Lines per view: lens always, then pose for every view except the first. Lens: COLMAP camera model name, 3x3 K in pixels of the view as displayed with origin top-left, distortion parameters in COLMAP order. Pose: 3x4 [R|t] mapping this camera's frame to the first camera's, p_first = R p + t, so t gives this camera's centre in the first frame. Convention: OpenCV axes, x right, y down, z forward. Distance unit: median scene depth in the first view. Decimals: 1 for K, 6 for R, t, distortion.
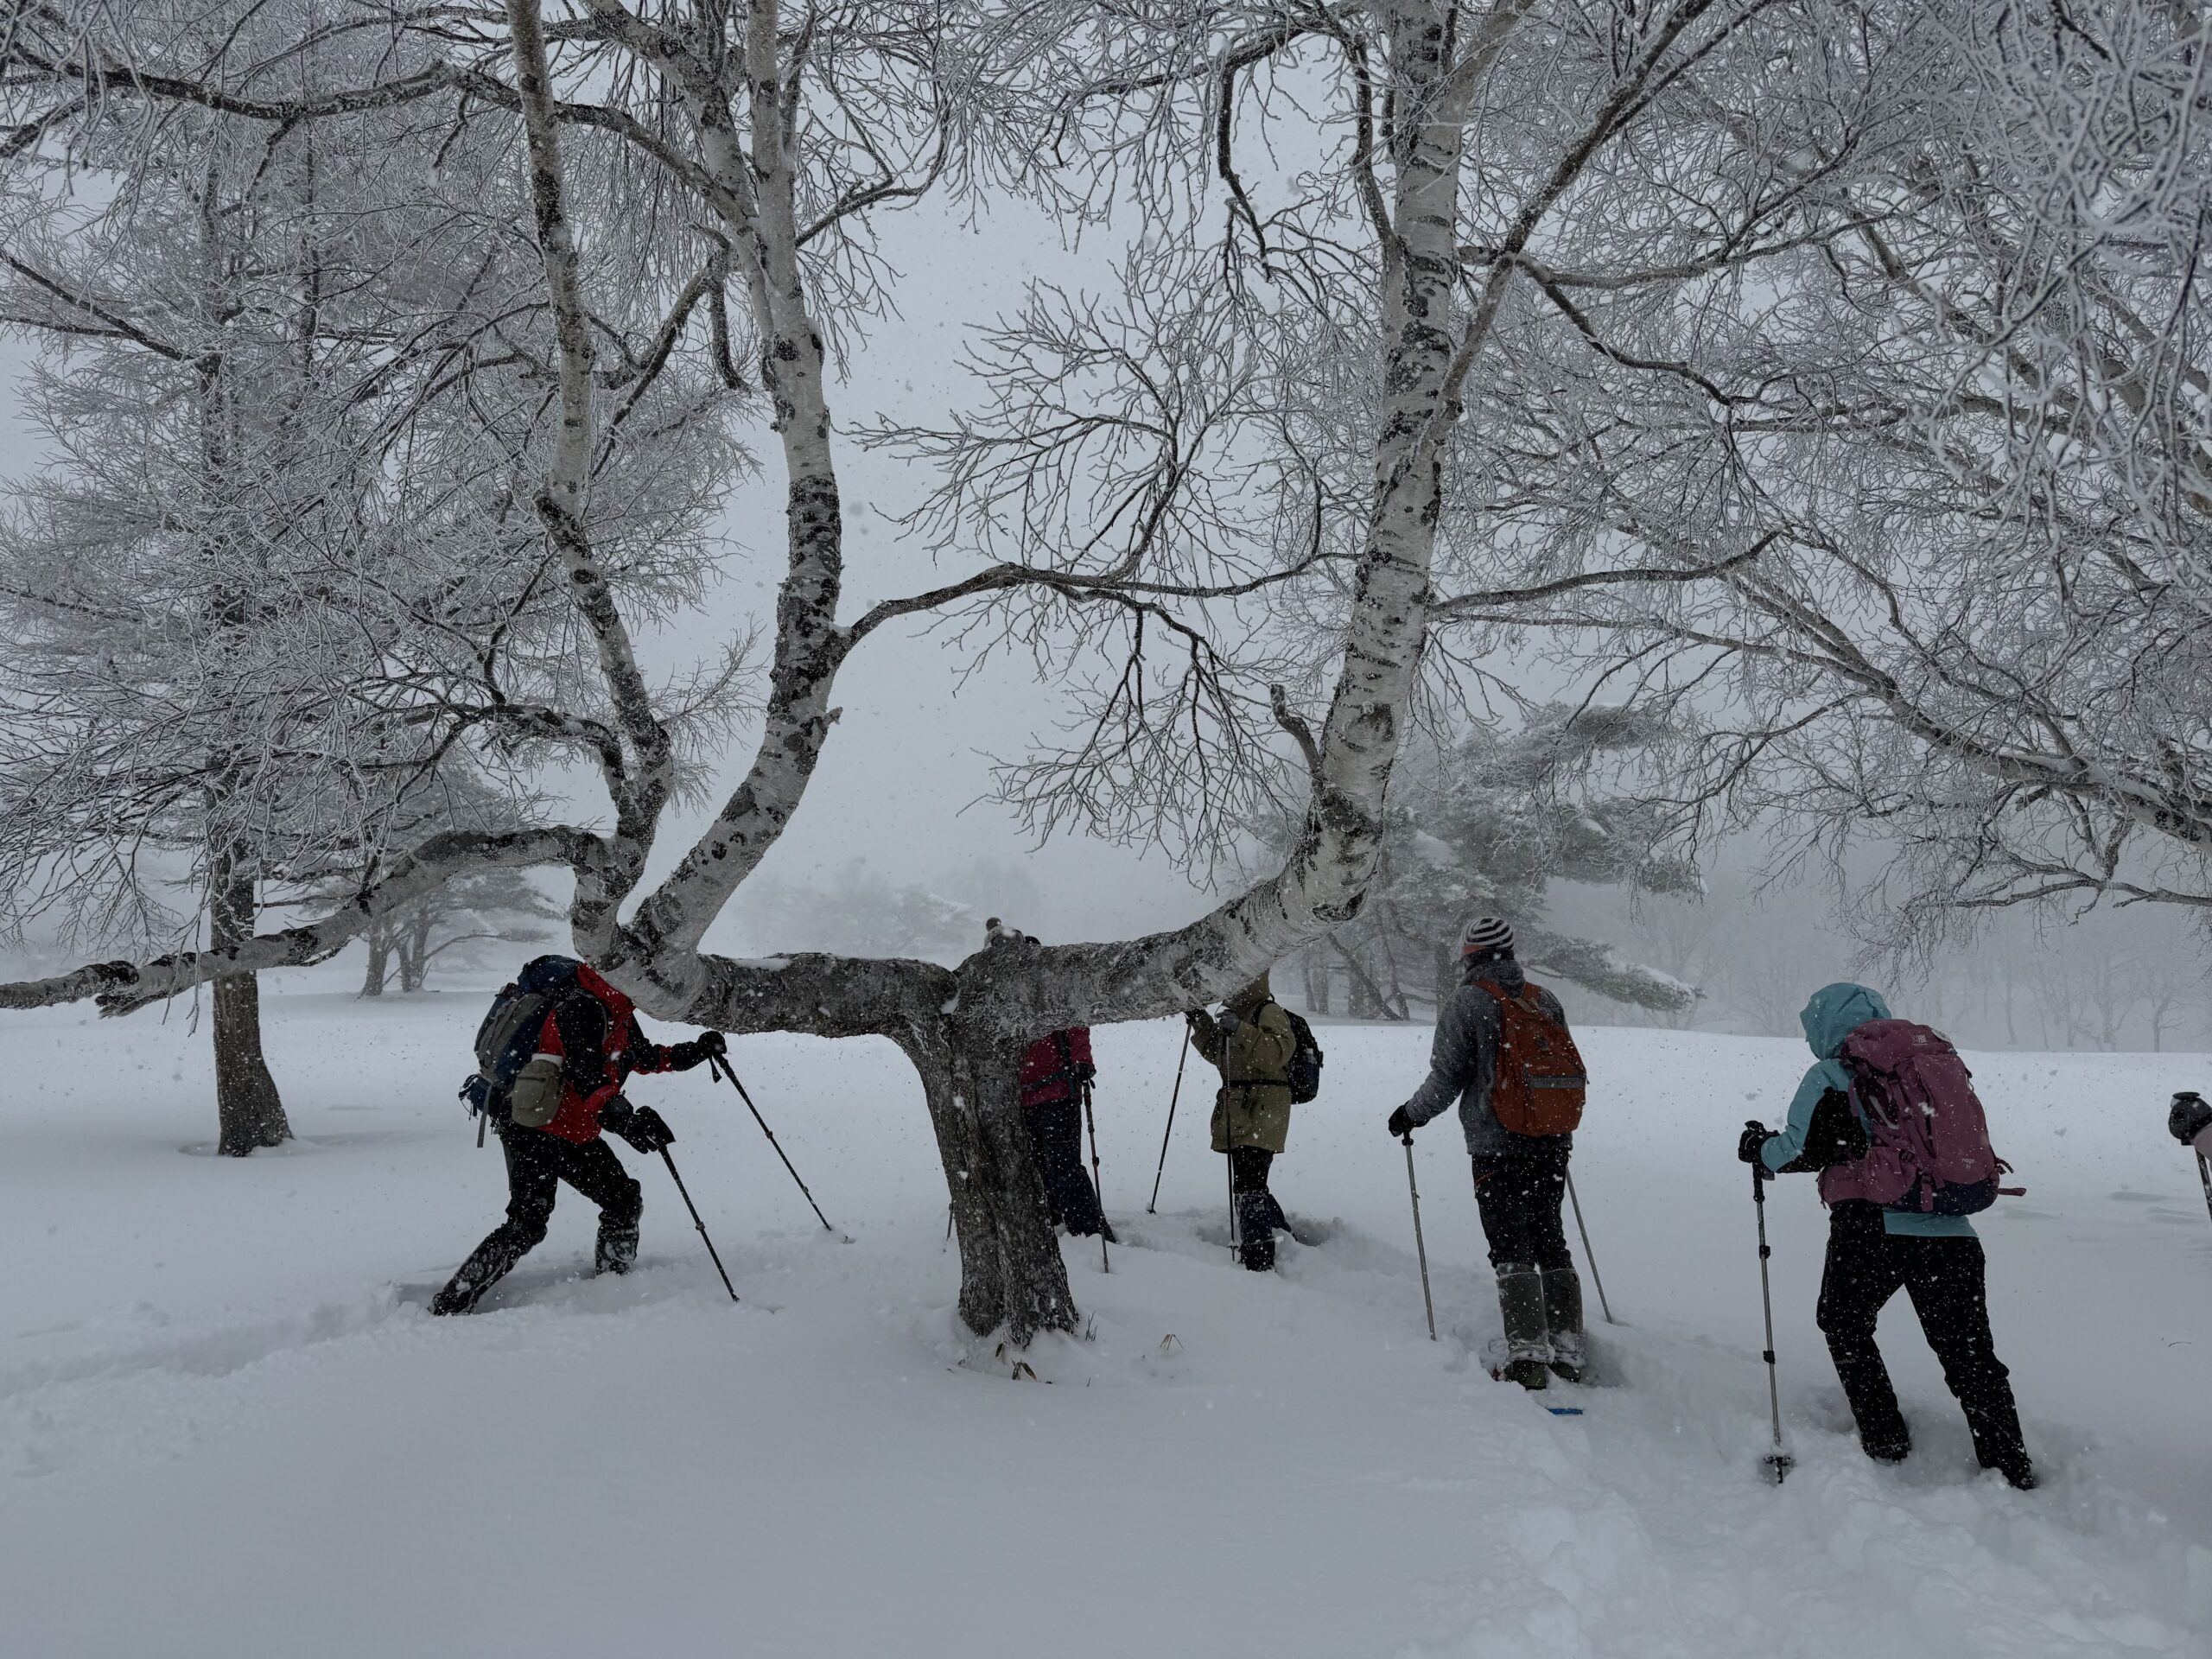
lens RADIAL K [[1376.9, 0, 1099.9], [0, 1376.9, 835.7], [0, 0, 1]] dist [0.053863, -0.021968]
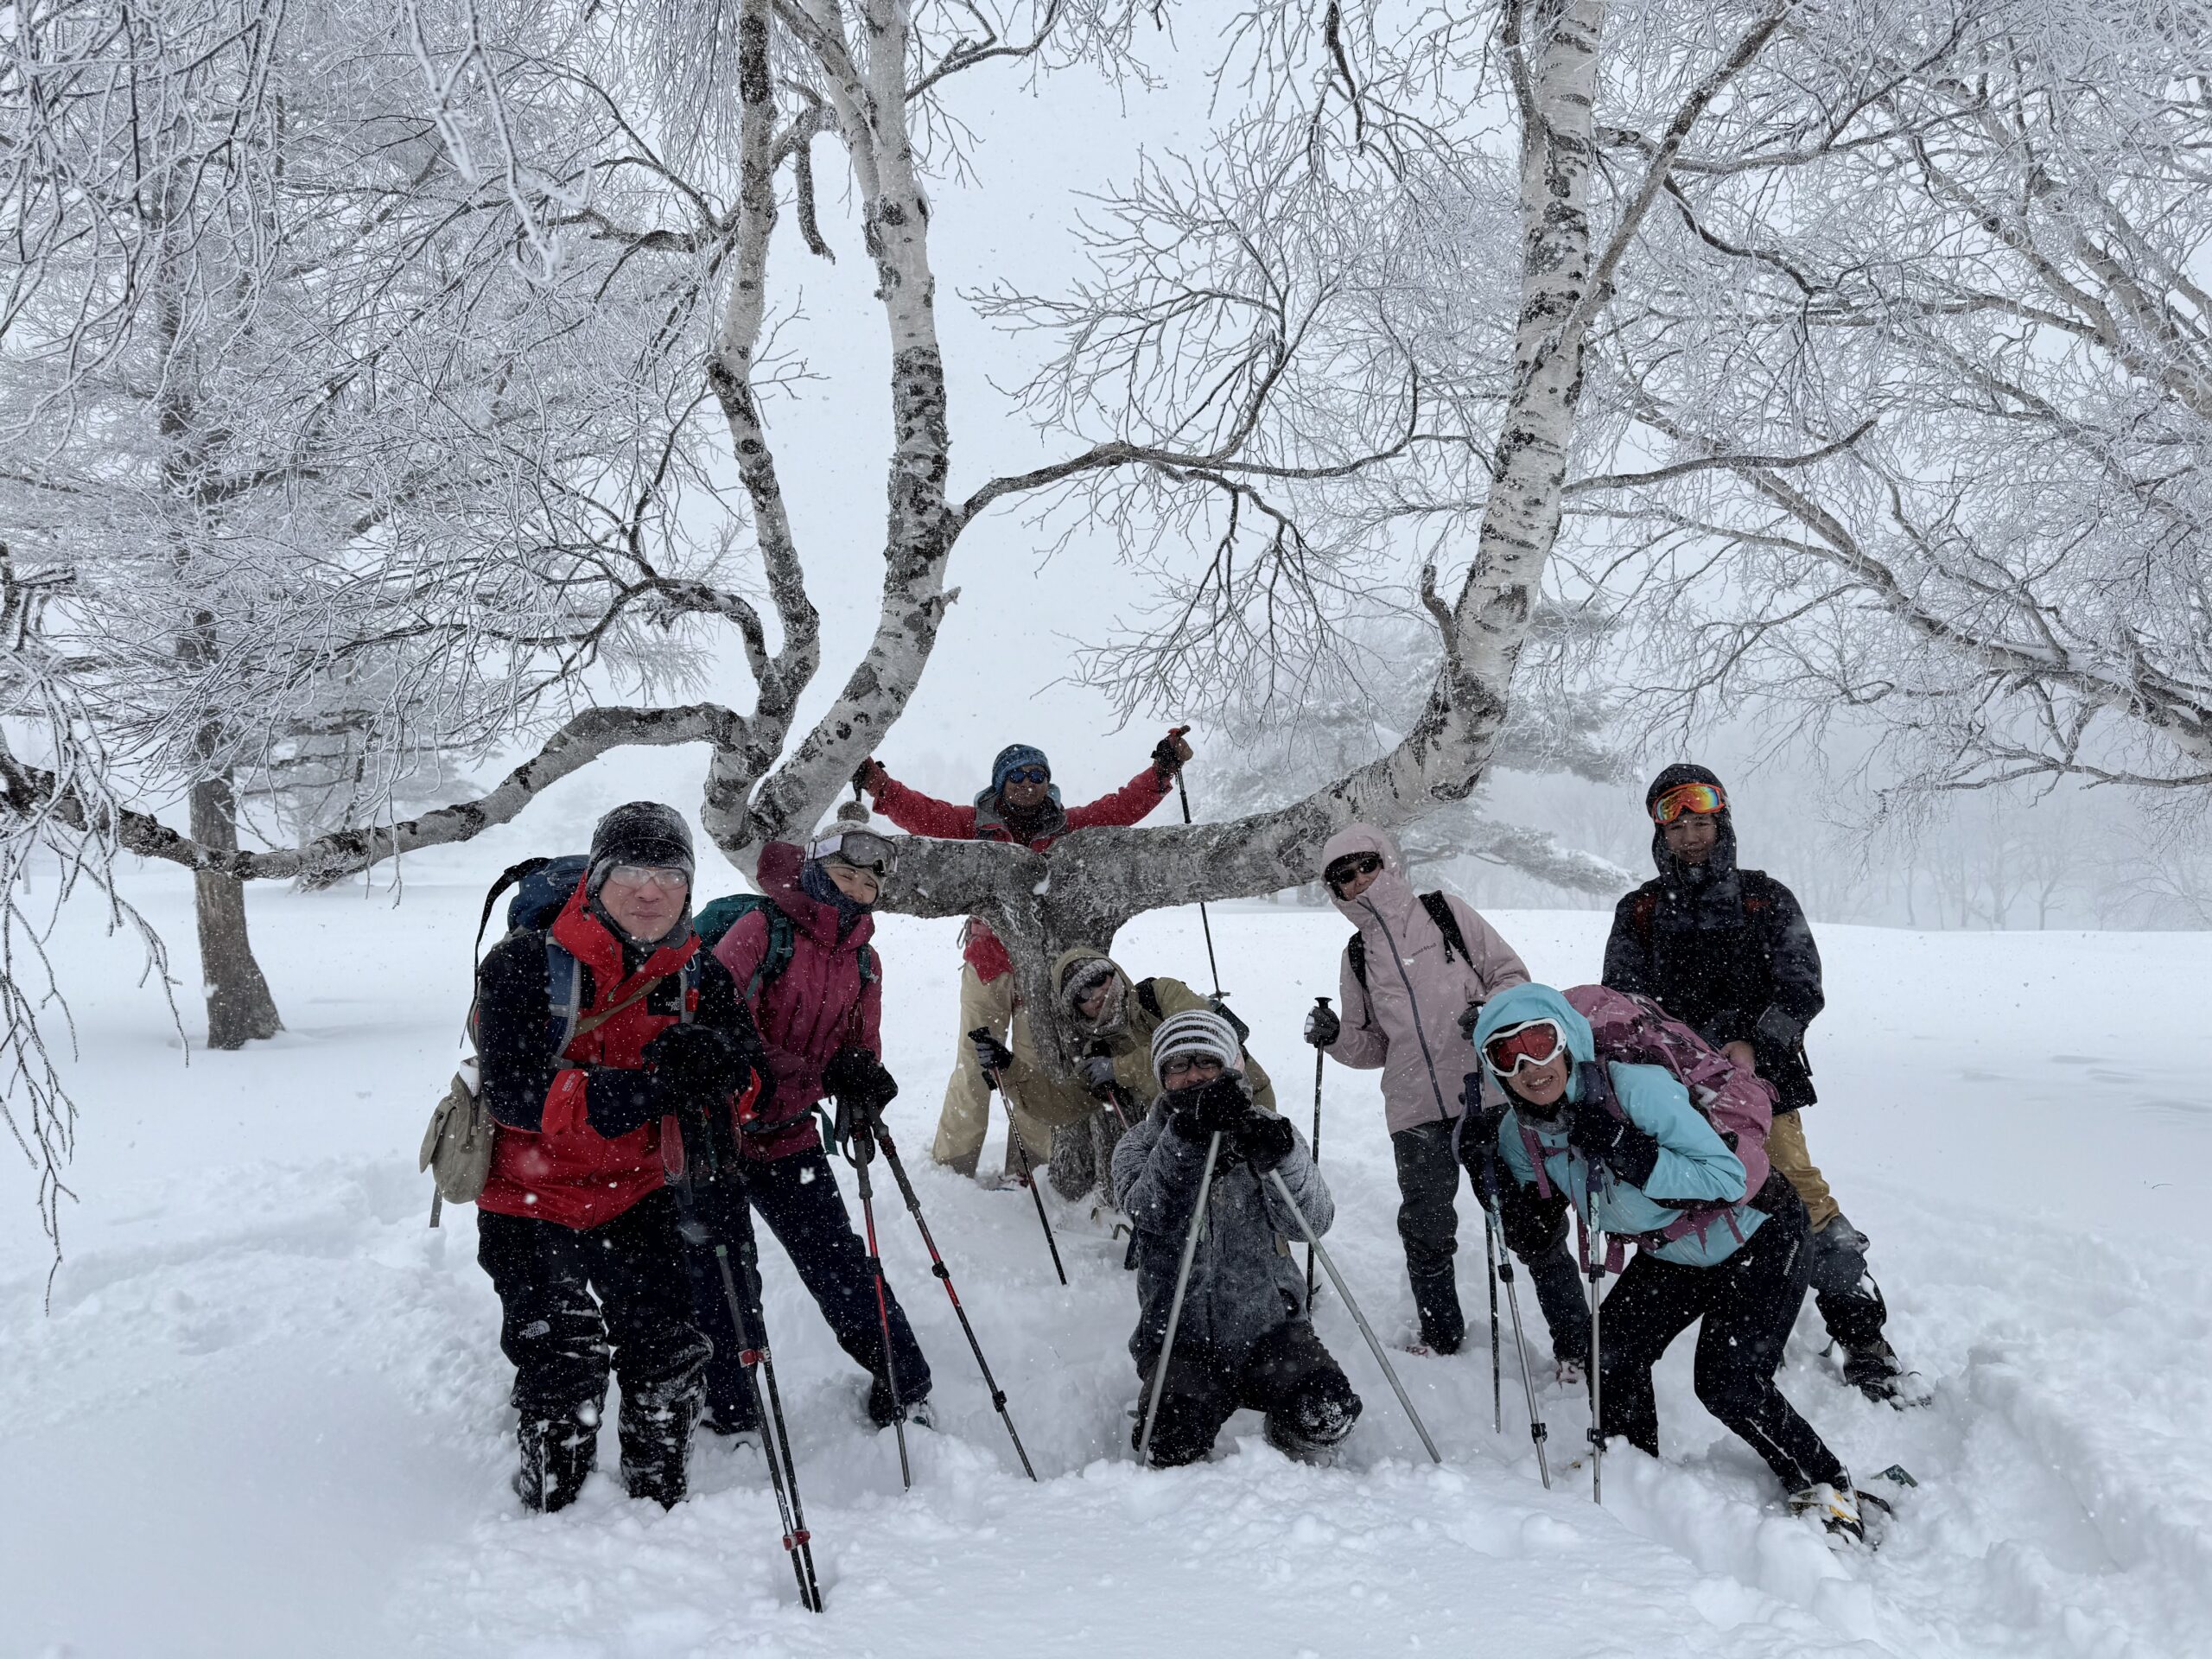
lens RADIAL K [[1376.9, 0, 1140.1], [0, 1376.9, 808.8], [0, 0, 1]] dist [0.053863, -0.021968]
pose [[0.997515, -0.002873, 0.070400, -0.121139], [-0.001277, 0.998268, 0.058820, 0.007907], [-0.070447, -0.058764, 0.995783, -0.007676]]
